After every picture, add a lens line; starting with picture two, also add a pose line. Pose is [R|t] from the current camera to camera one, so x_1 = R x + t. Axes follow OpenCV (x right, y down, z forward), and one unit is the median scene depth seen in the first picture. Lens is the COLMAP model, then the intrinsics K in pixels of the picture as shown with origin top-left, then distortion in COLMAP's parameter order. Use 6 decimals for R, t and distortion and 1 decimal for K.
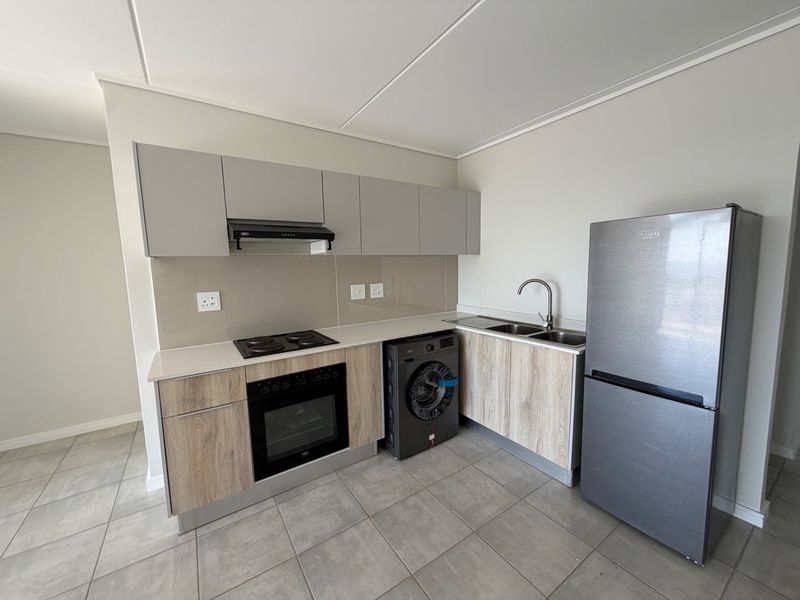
lens RADIAL K [[318.2, 0, 396.5], [0, 318.2, 298.0], [0, 0, 1]] dist [-0.000682, 0.000156]
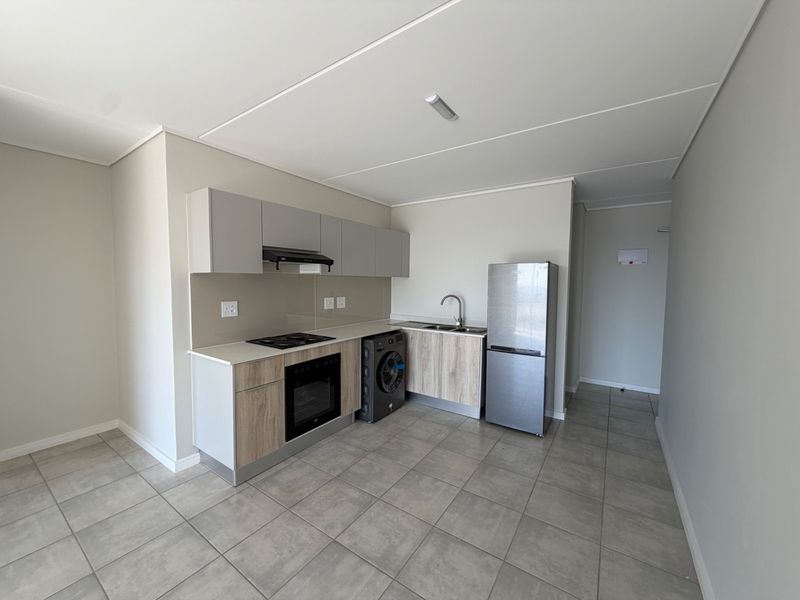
lens RADIAL K [[318.2, 0, 396.5], [0, 318.2, 298.0], [0, 0, 1]] dist [-0.000682, 0.000156]
pose [[0.928497, 0.010159, 0.371201, -0.455811], [0.010679, 0.998482, -0.054038, 0.042644], [-0.371186, 0.054138, 0.926979, -0.397228]]
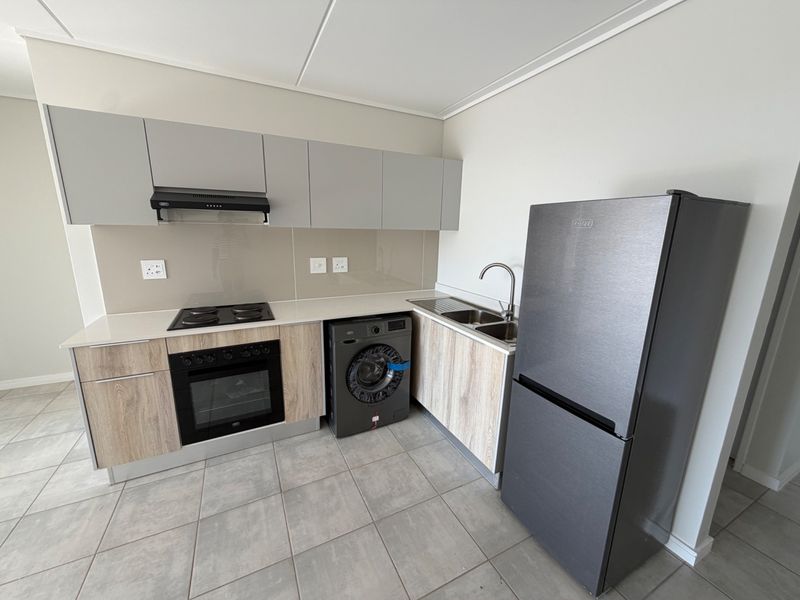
lens RADIAL K [[318.2, 0, 396.5], [0, 318.2, 298.0], [0, 0, 1]] dist [-0.000682, 0.000156]
pose [[0.991394, 0.066371, -0.112835, 0.302945], [-0.053799, 0.992360, 0.111026, -0.054591], [0.119342, -0.104000, 0.987391, 0.085216]]
